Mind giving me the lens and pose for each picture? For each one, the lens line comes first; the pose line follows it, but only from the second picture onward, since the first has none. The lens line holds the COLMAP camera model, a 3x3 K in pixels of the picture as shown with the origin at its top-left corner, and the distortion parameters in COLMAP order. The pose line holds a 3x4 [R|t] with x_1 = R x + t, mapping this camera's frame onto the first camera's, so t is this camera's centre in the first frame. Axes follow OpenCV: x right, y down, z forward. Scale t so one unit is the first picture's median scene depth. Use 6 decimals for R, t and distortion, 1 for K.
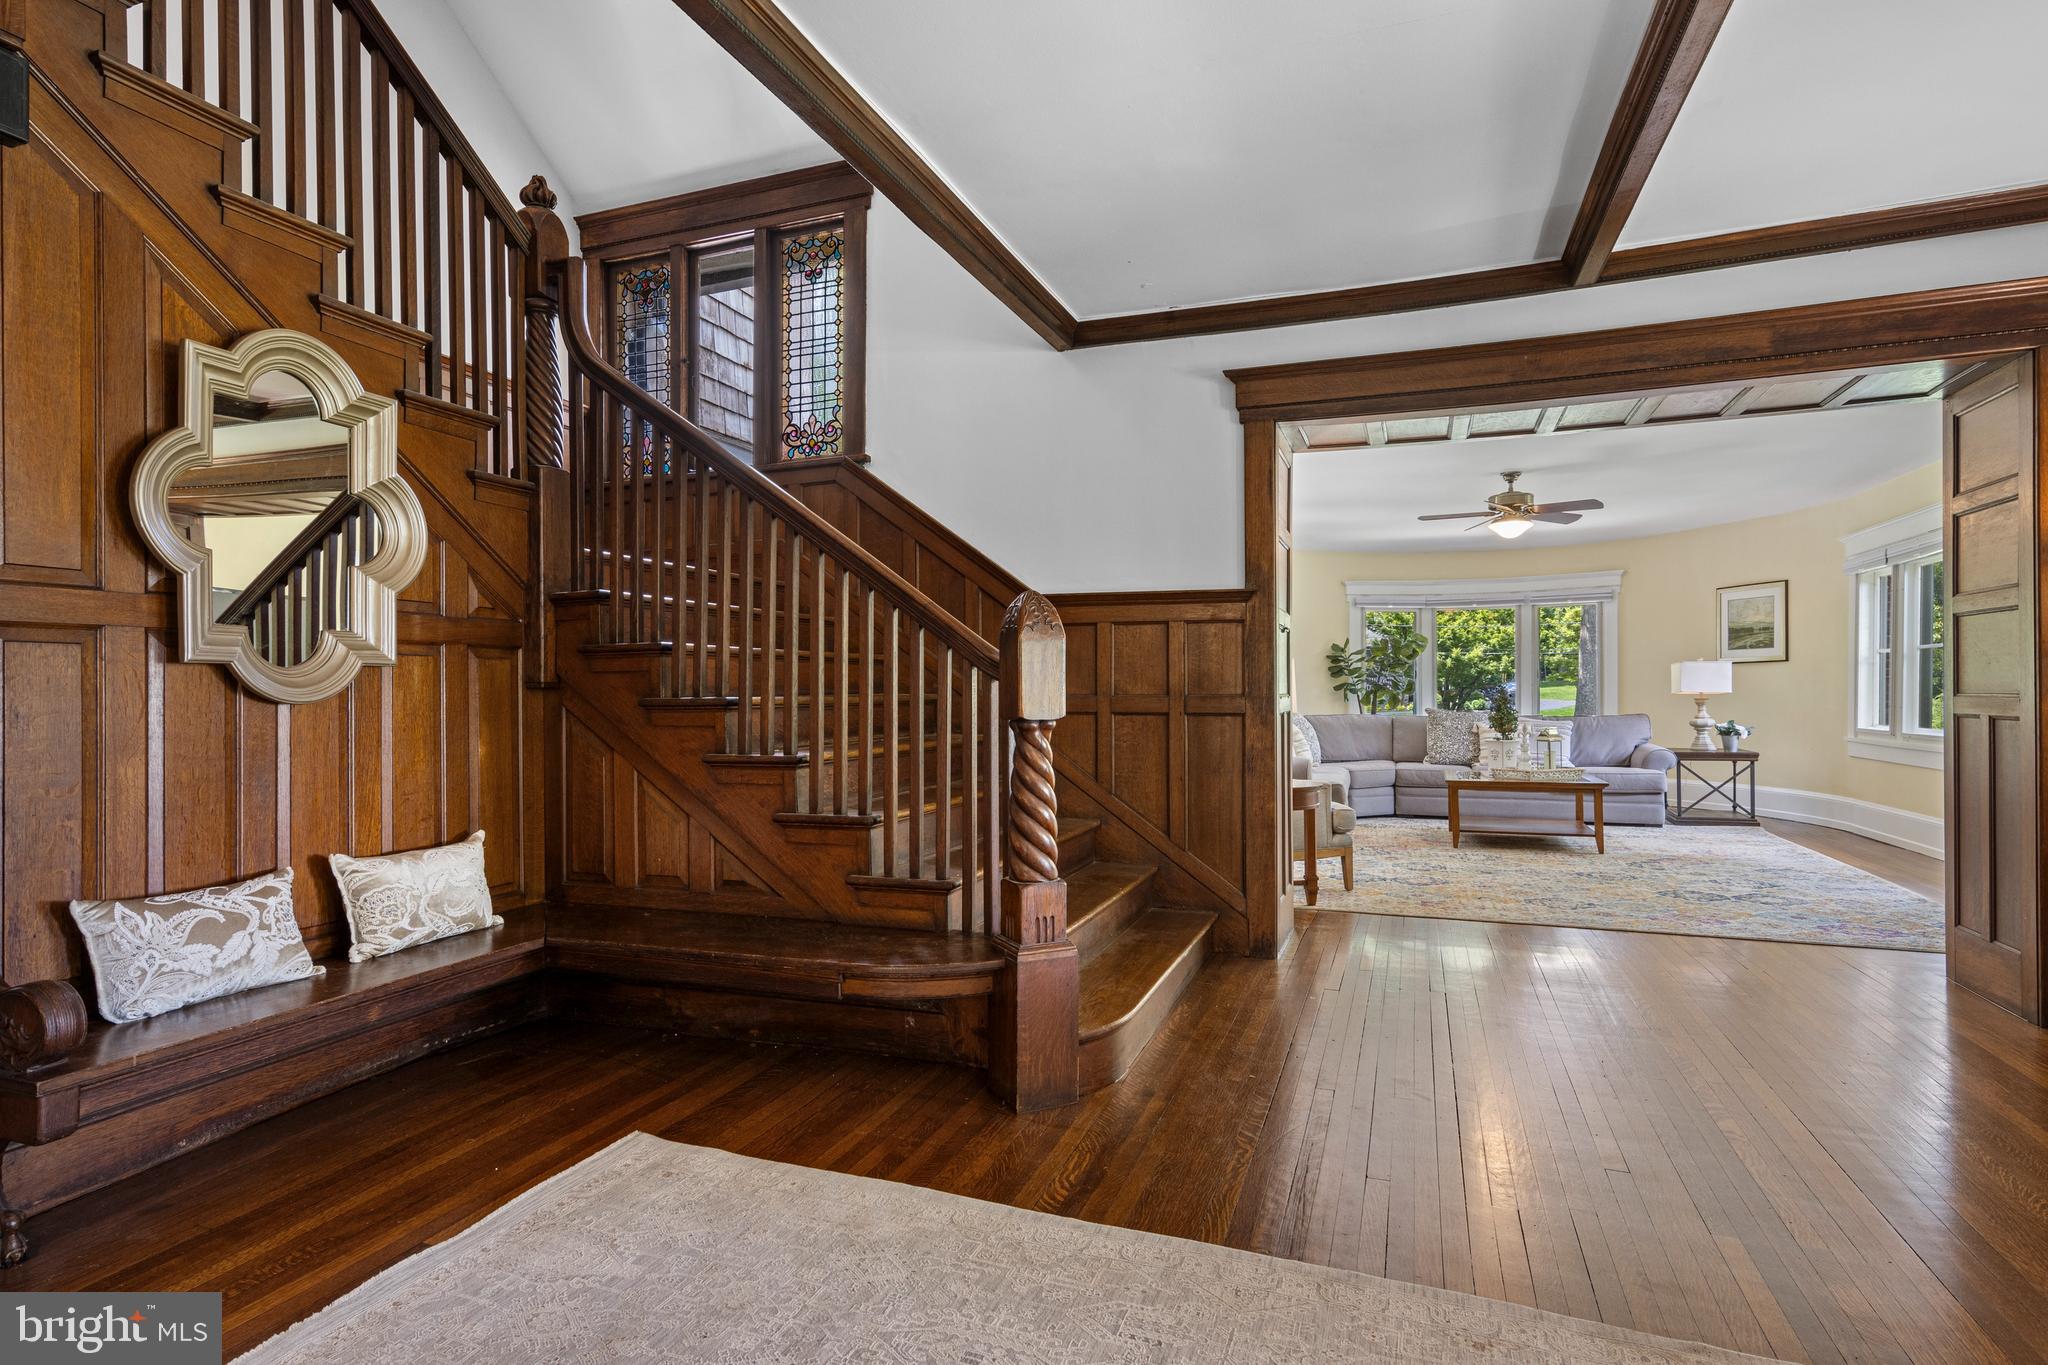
lens RADIAL K [[1046.1, 0, 1021.4], [0, 1046.1, 685.4], [0, 0, 1]] dist [0.012661, -0.003491]
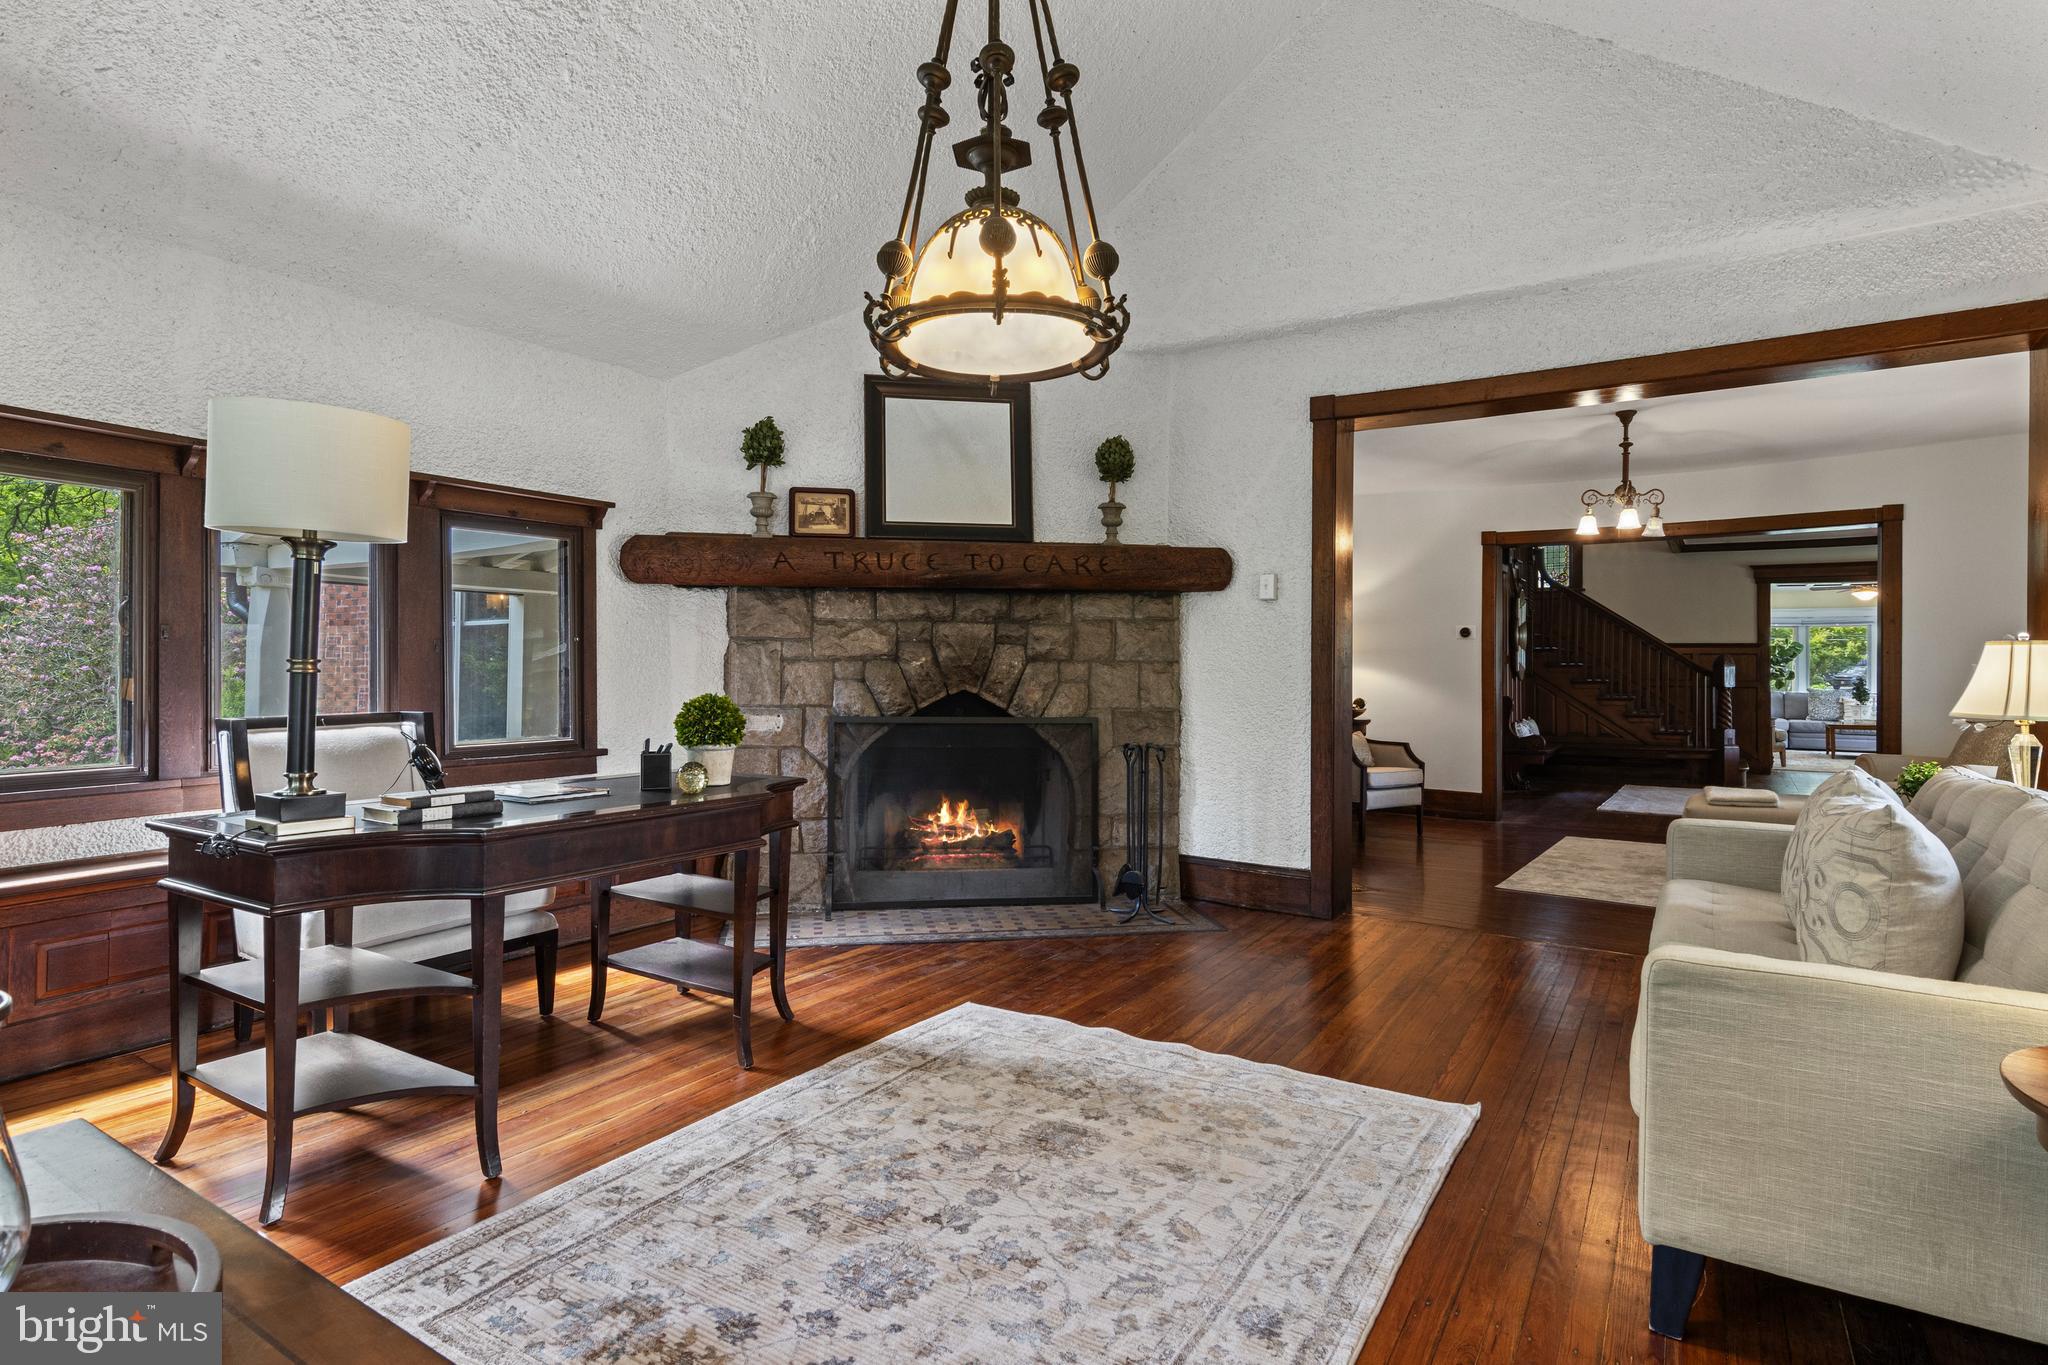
lens RADIAL K [[1046.1, 0, 1017.3], [0, 1046.1, 662.8], [0, 0, 1]] dist [0.012661, -0.003491]
pose [[0.972532, 0.007096, -0.232660, -1.272330], [-0.007284, 0.999973, 0.000052, -0.029393], [0.232655, 0.001644, 0.972558, -2.640917]]
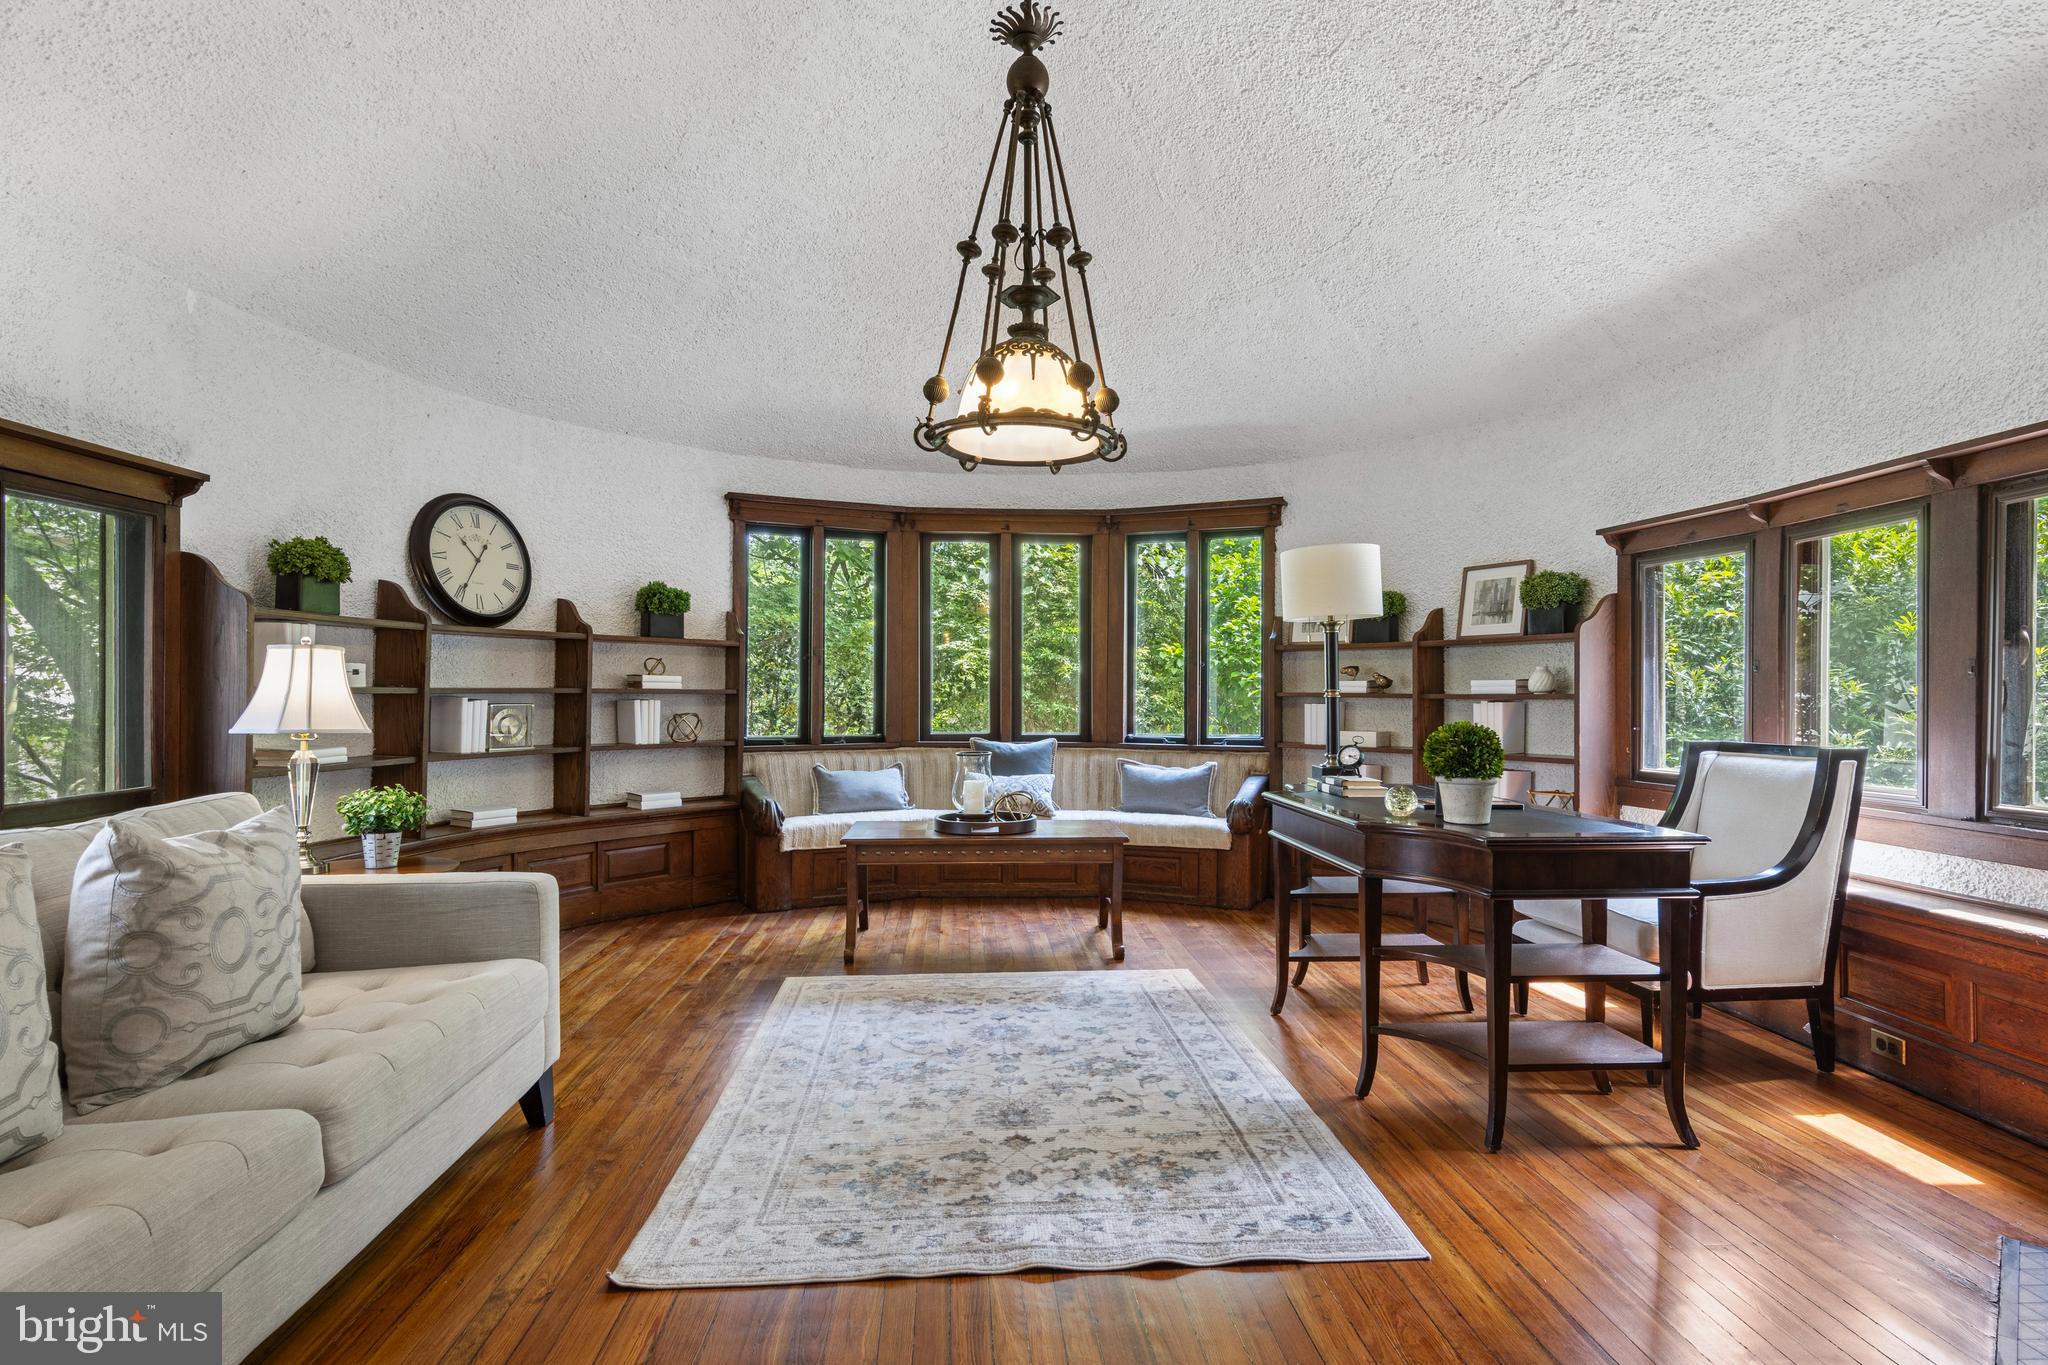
lens RADIAL K [[1046.1, 0, 1029.2], [0, 1046.1, 678.5], [0, 0, 1]] dist [0.012661, -0.003491]
pose [[-0.918670, -0.004513, -0.395000, -1.109382], [0.002423, 0.999852, -0.017059, -0.022213], [0.395018, -0.016628, -0.918523, -1.258554]]
